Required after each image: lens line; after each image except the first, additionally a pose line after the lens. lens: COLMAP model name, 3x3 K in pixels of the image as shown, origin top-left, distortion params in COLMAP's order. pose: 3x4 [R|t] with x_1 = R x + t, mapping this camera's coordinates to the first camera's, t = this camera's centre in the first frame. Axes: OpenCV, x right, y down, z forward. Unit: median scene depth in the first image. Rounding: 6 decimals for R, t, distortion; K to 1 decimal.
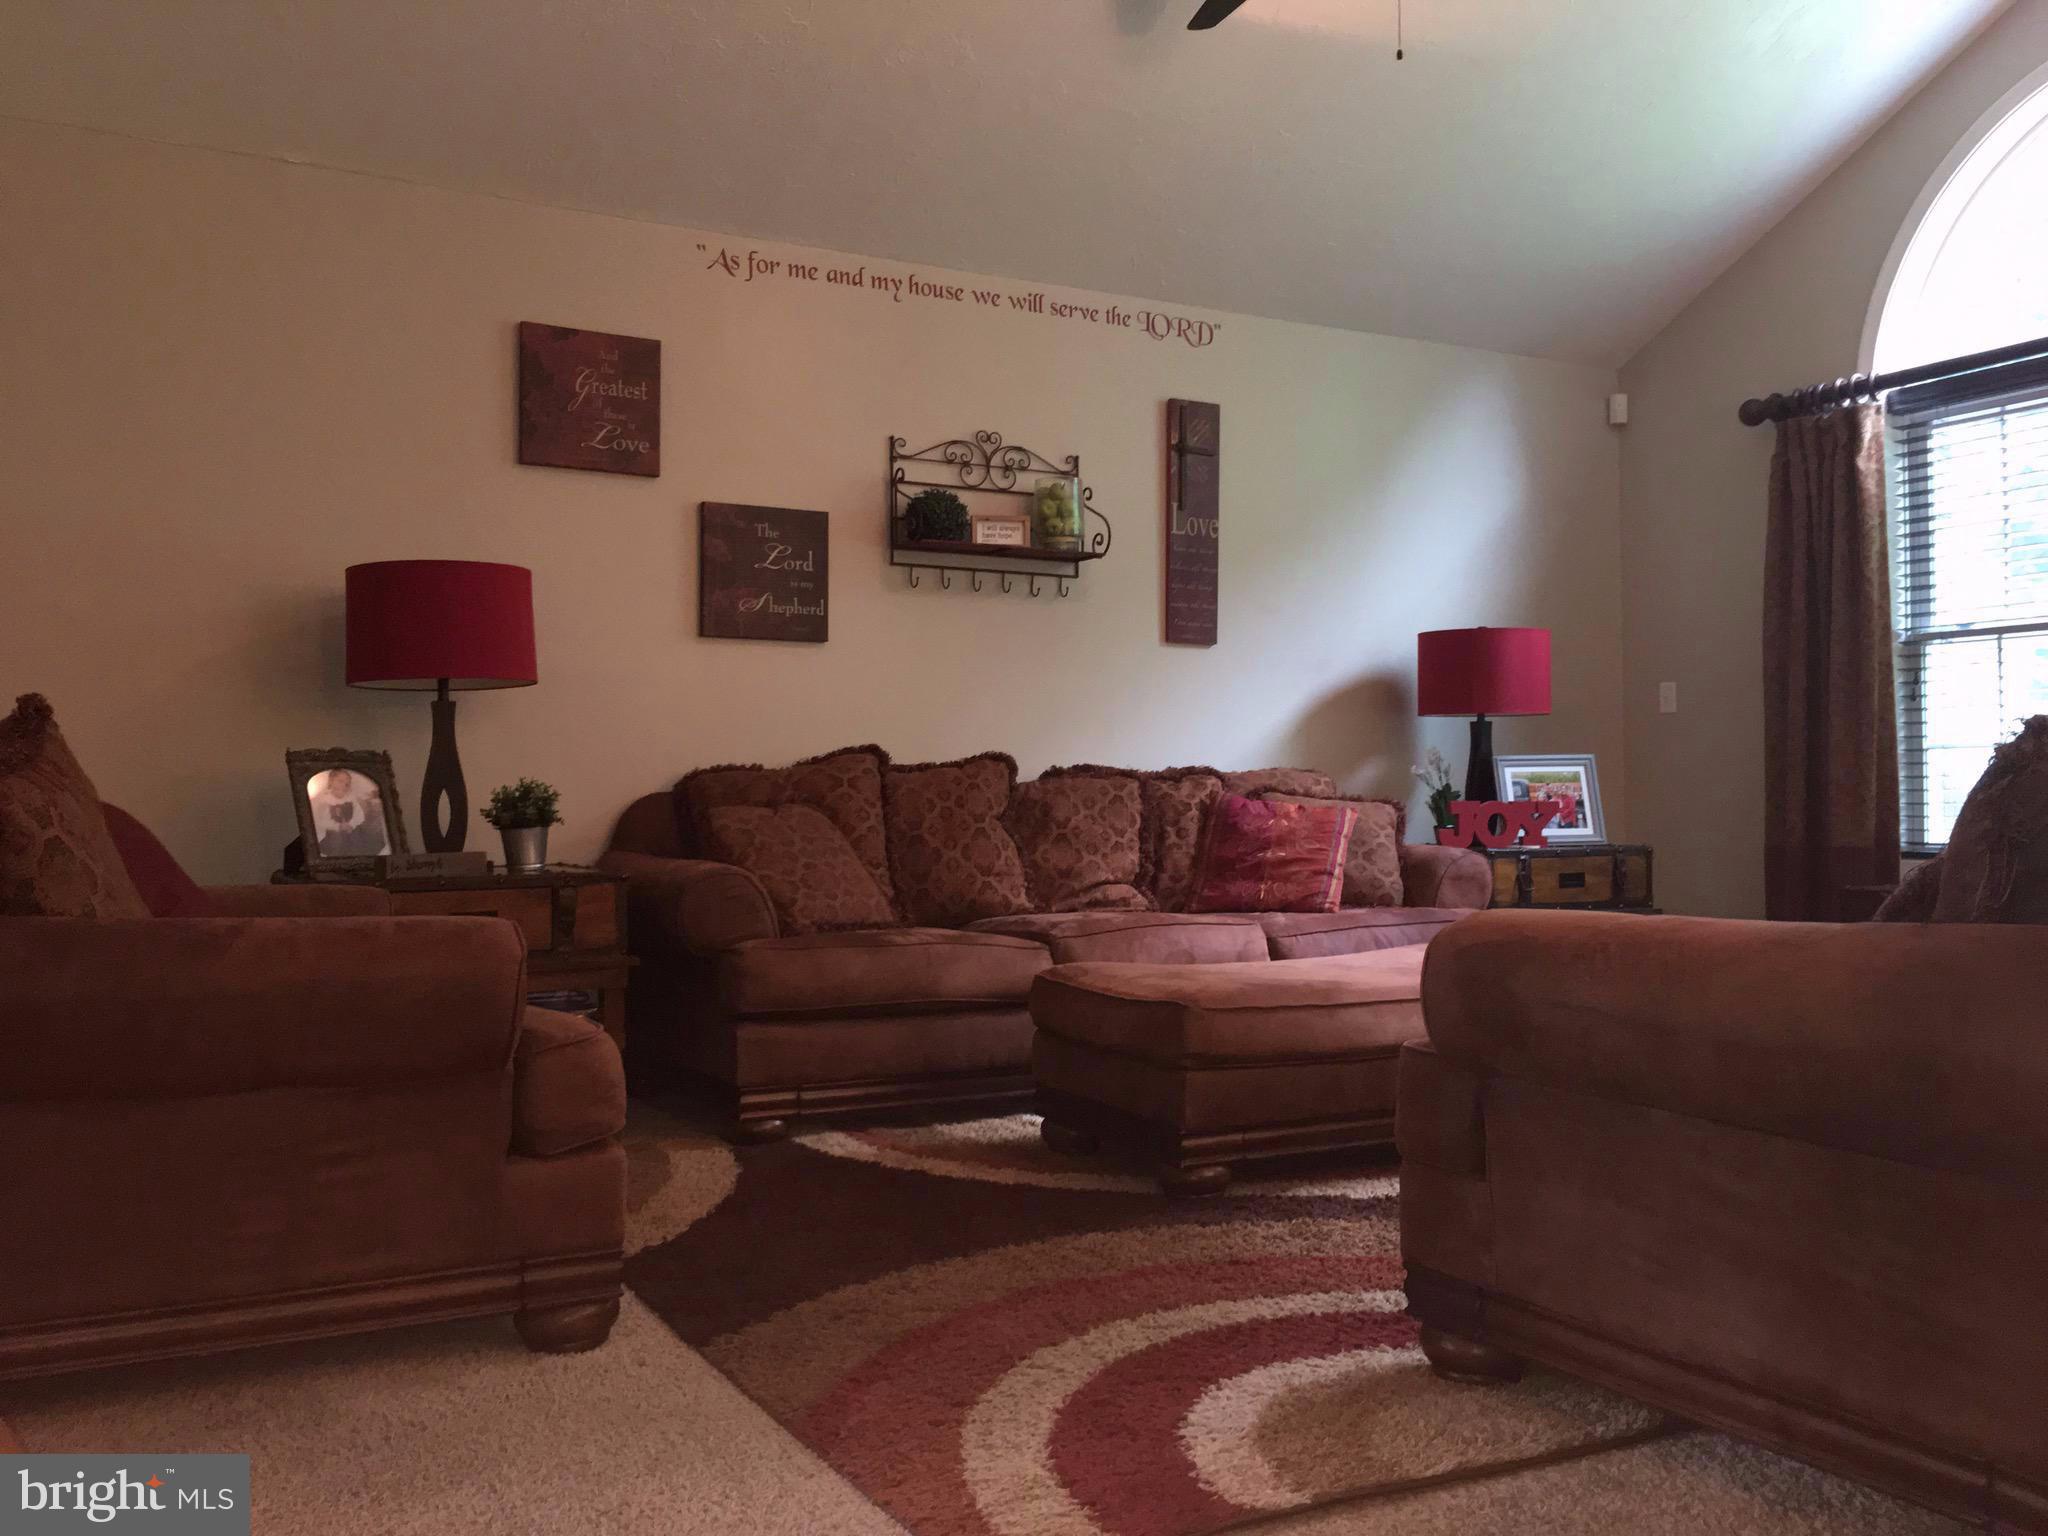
lens RADIAL K [[1750.6, 0, 1013.6], [0, 1750.6, 764.1], [0, 0, 1]] dist [0.079242, -0.097696]
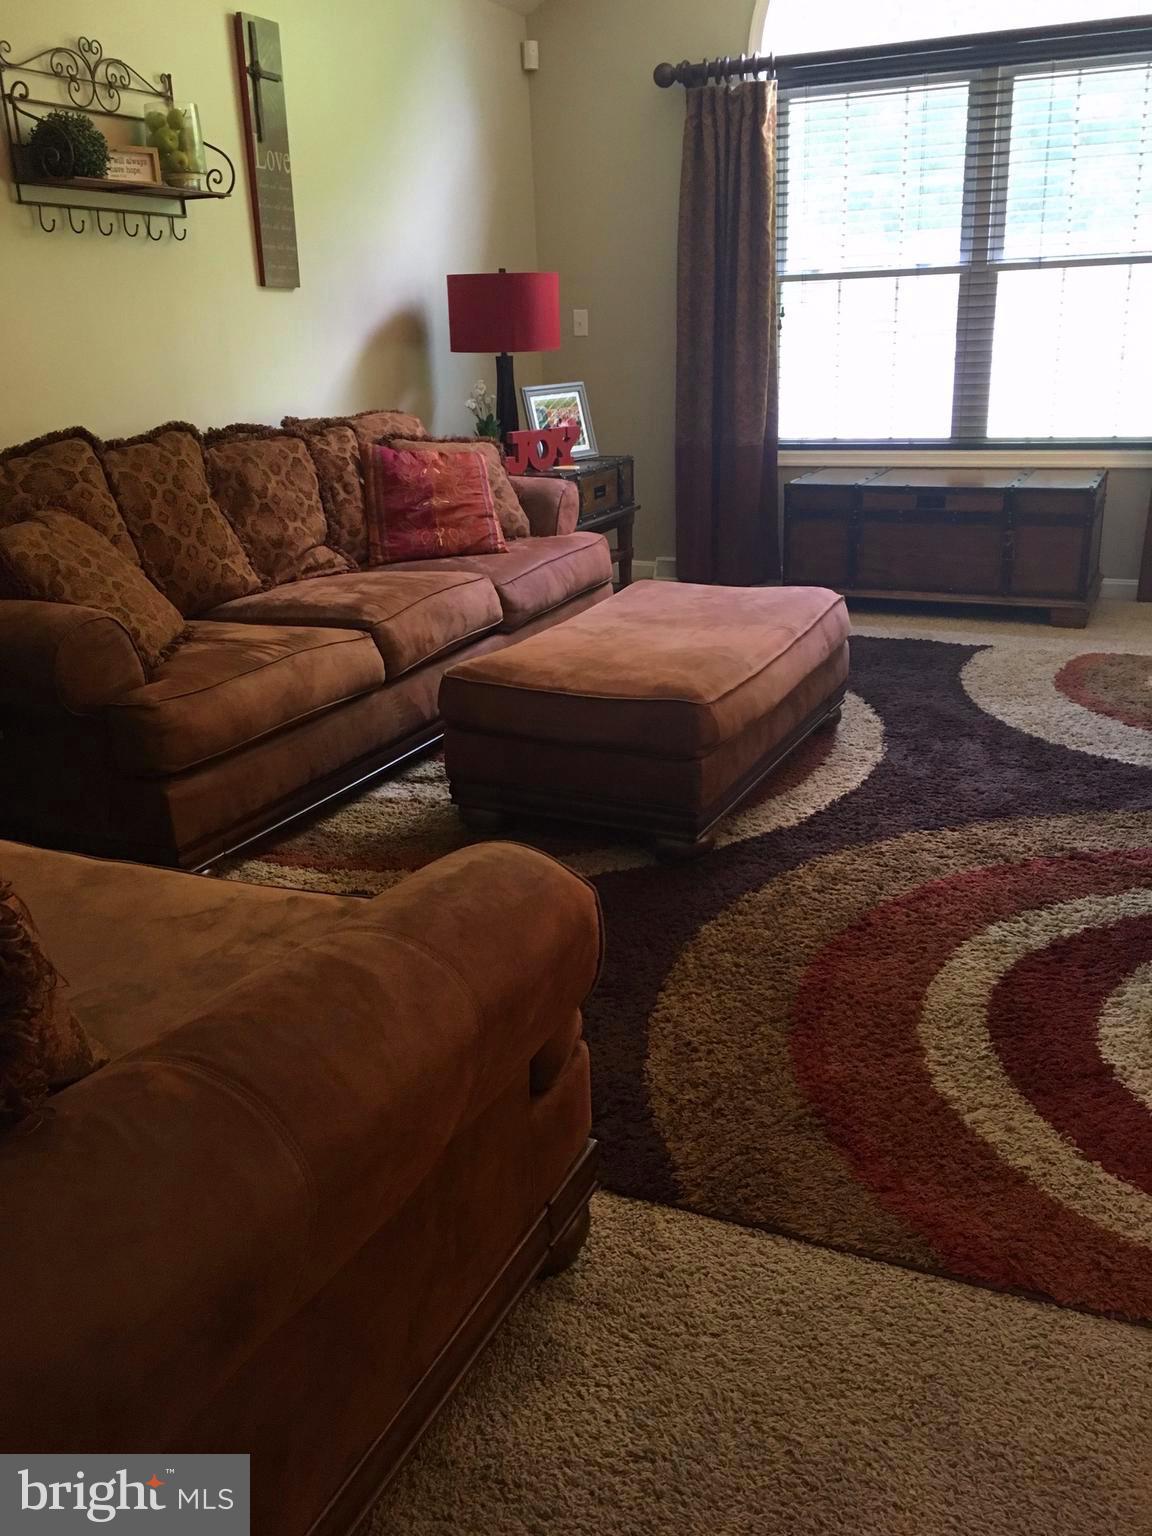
lens RADIAL K [[1312.9, 0, 579.7], [0, 1312.9, 760.9], [0, 0, 1]] dist [0.079242, -0.097696]
pose [[0.799590, -0.210805, 0.562332, -0.278105], [0.018855, 0.944717, 0.327343, -0.064148], [-0.600250, -0.251138, 0.759361, 0.264577]]
